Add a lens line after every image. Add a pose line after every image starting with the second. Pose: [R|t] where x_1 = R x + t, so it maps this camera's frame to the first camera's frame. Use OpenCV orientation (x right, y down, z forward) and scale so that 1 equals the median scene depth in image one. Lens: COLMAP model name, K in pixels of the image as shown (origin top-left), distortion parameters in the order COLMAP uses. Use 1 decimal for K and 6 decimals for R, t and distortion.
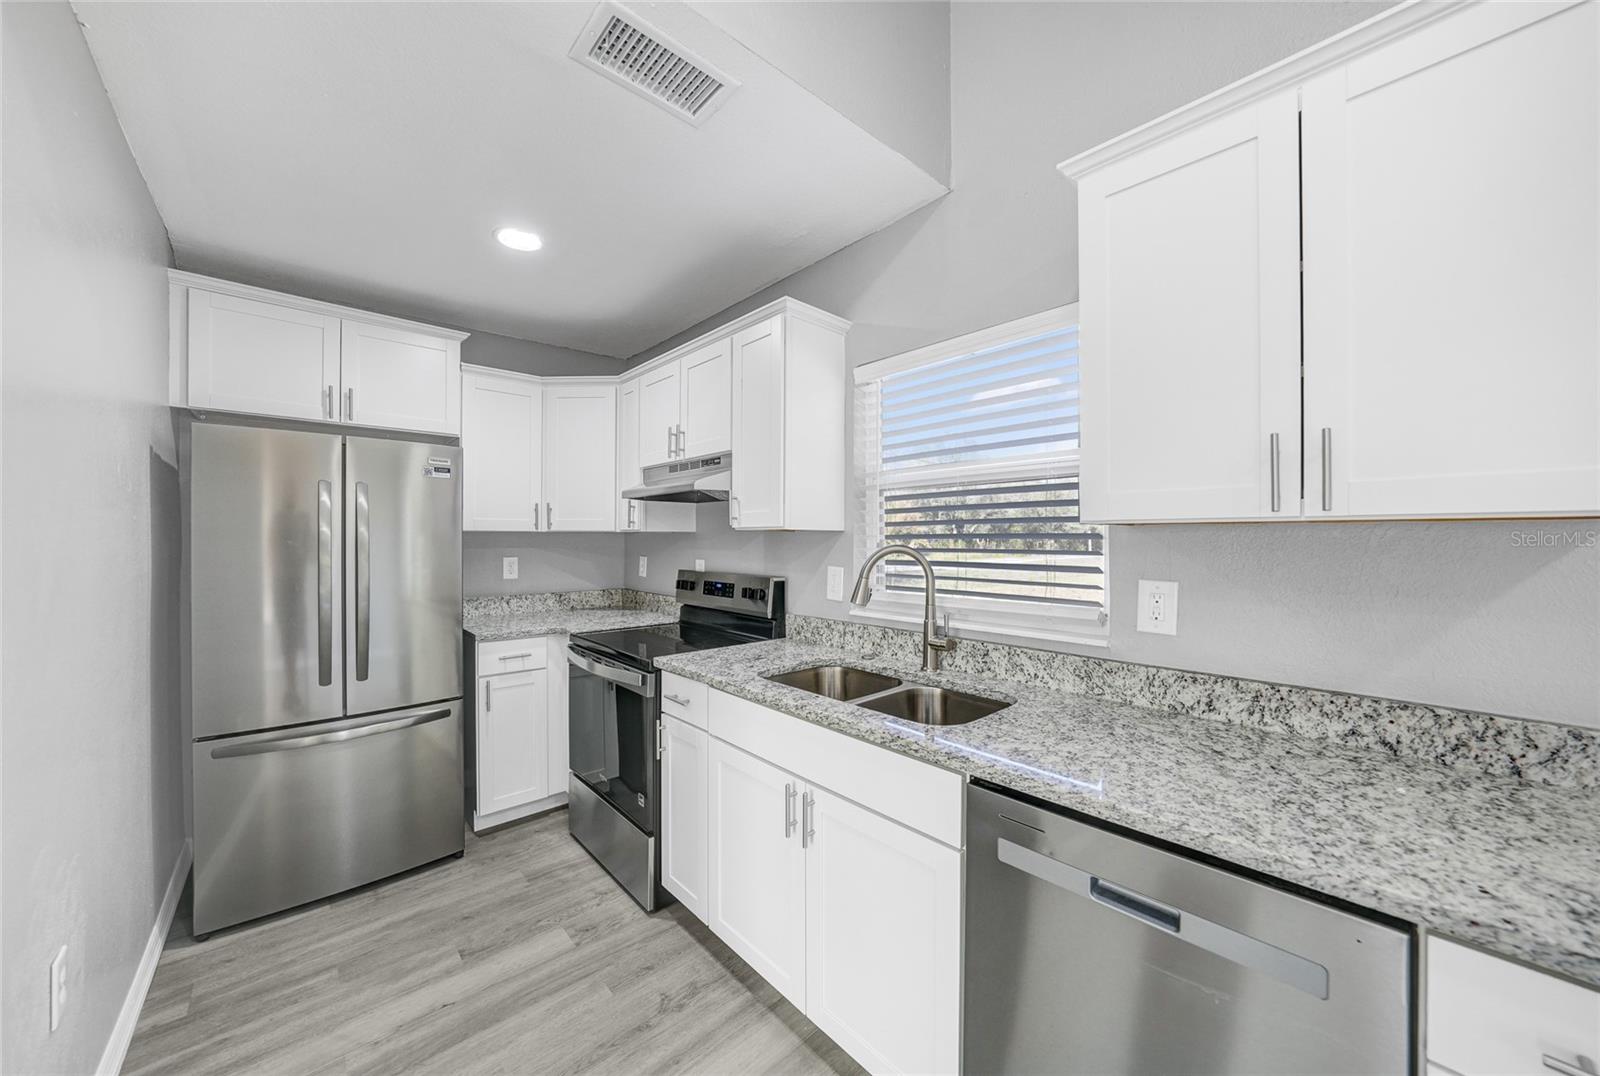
lens RADIAL K [[571.4, 0, 803.1], [0, 571.4, 534.7], [0, 0, 1]] dist [-0.009663, 0.001665]
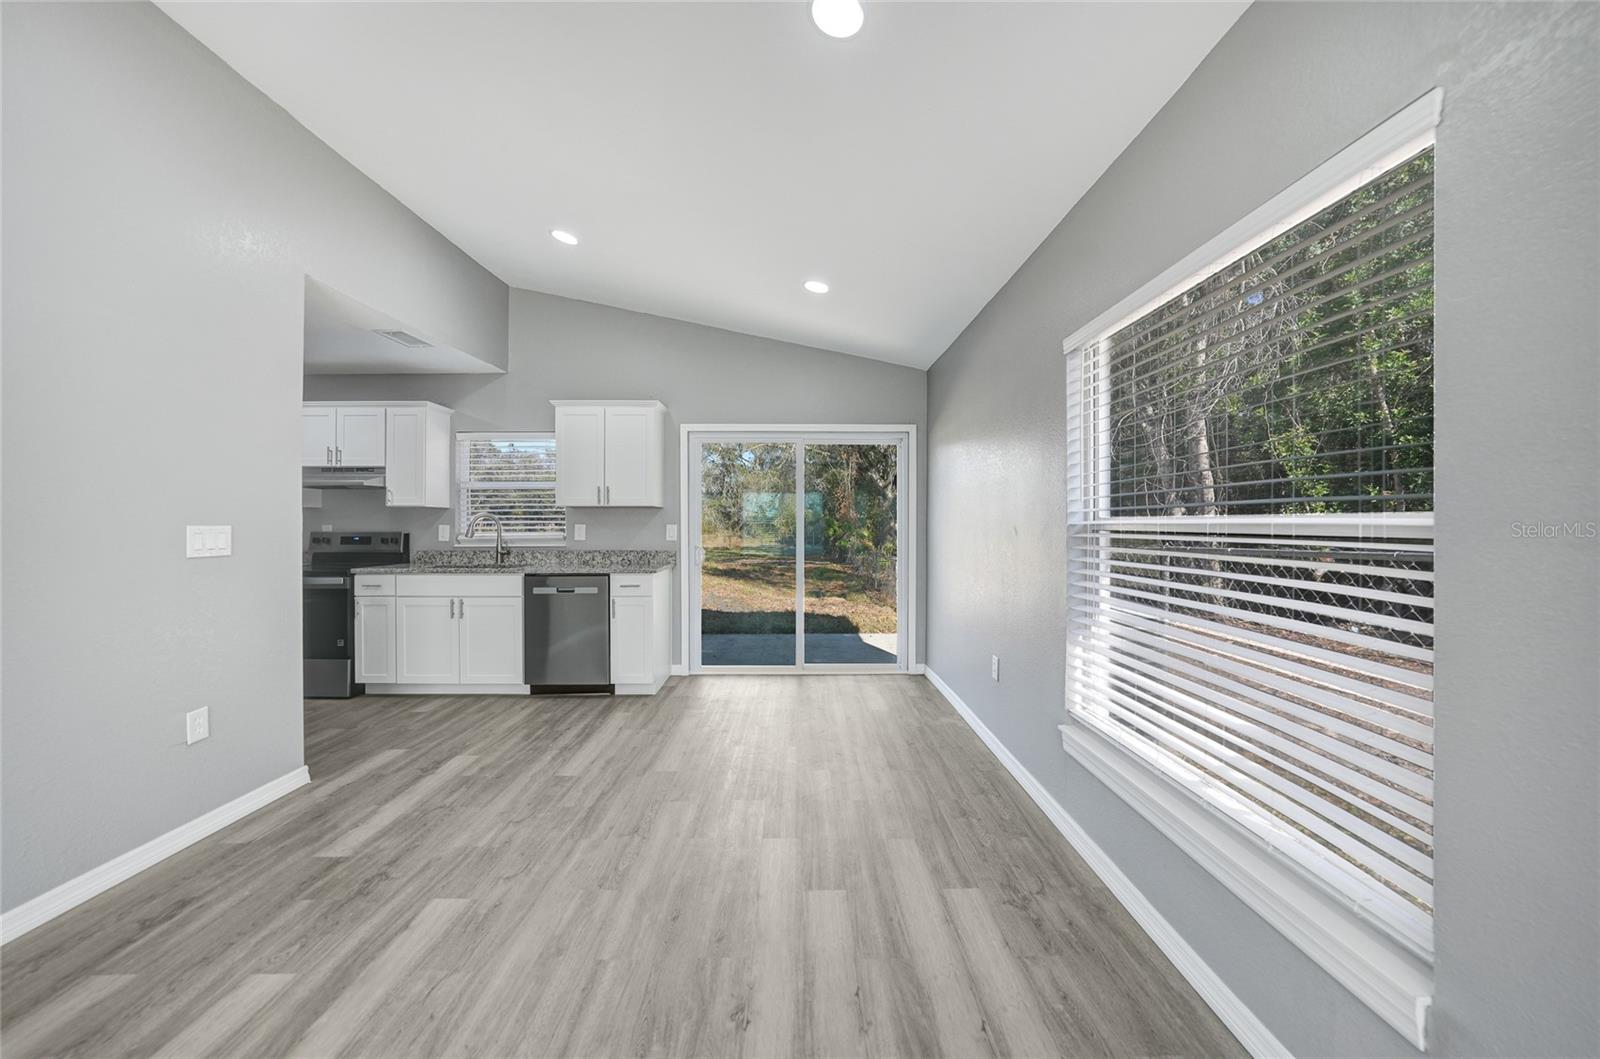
lens RADIAL K [[571.4, 0, 792.9], [0, 571.4, 526.2], [0, 0, 1]] dist [-0.009663, 0.001665]
pose [[0.674930, -0.005210, 0.737863, -0.687755], [0.000390, 0.999977, 0.006704, 0.053349], [-0.737881, -0.004237, 0.674917, -1.513343]]
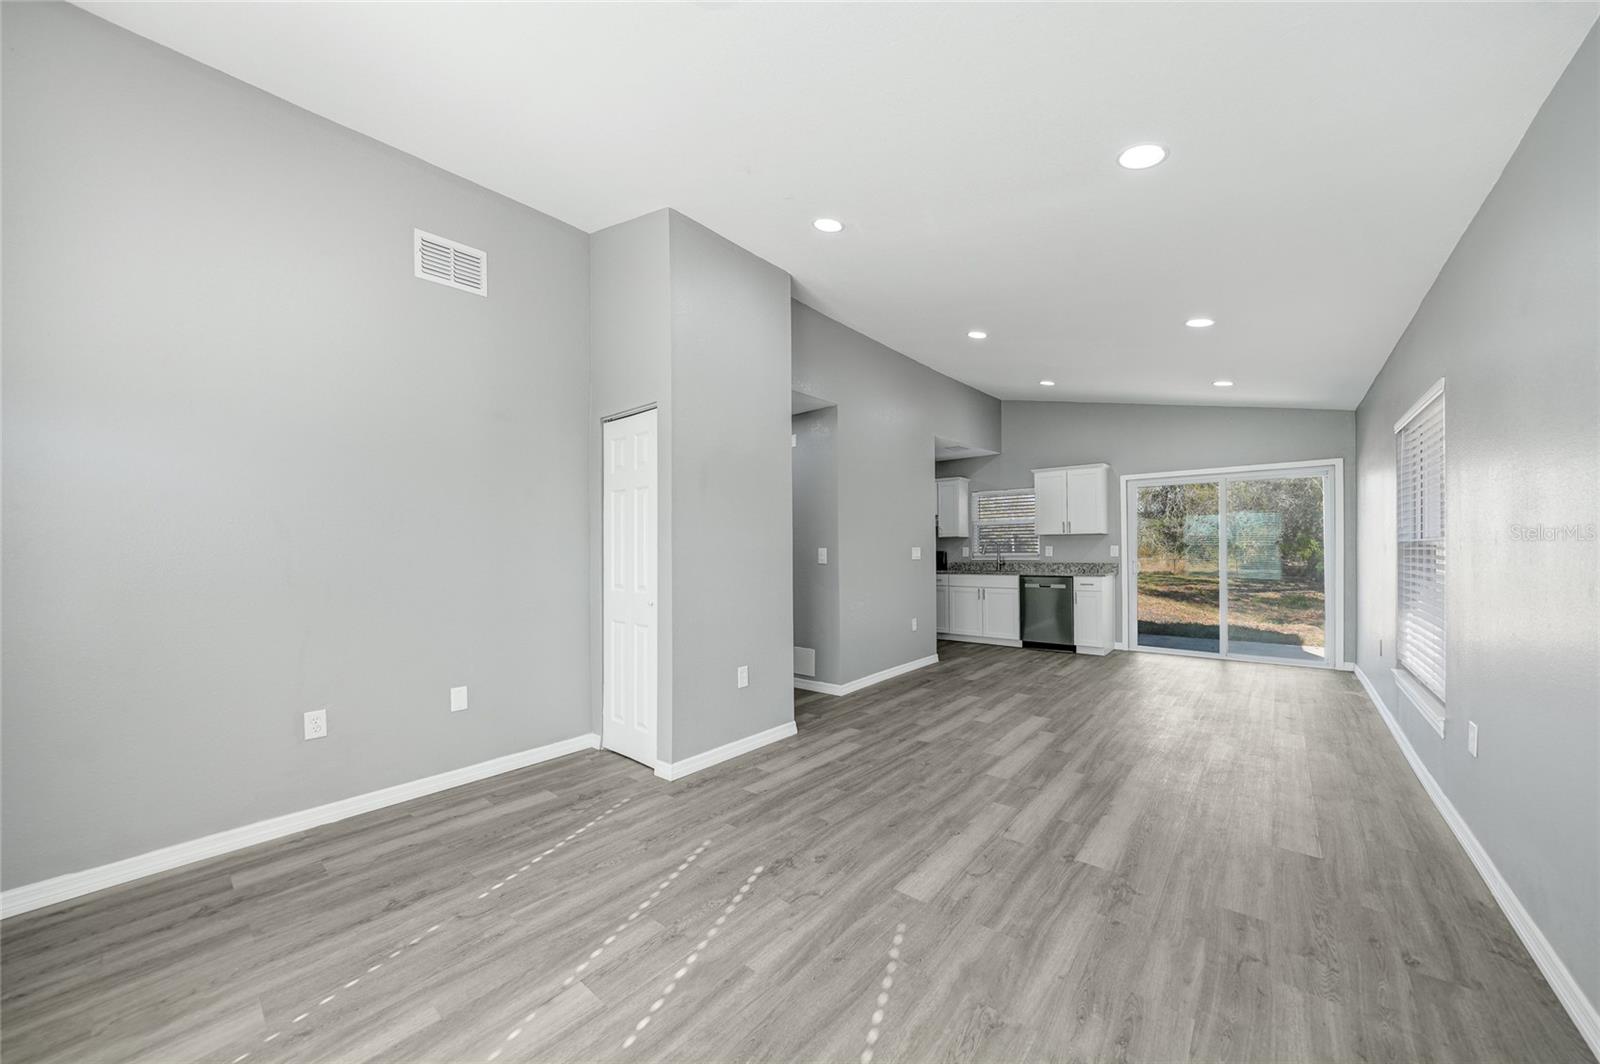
lens RADIAL K [[571.4, 0, 802.3], [0, 571.4, 546.2], [0, 0, 1]] dist [-0.009663, 0.001665]
pose [[0.990423, -0.008726, 0.137793, -1.615884], [0.009231, 0.999953, -0.003025, 0.056757], [-0.137760, 0.004268, 0.990456, -2.695686]]
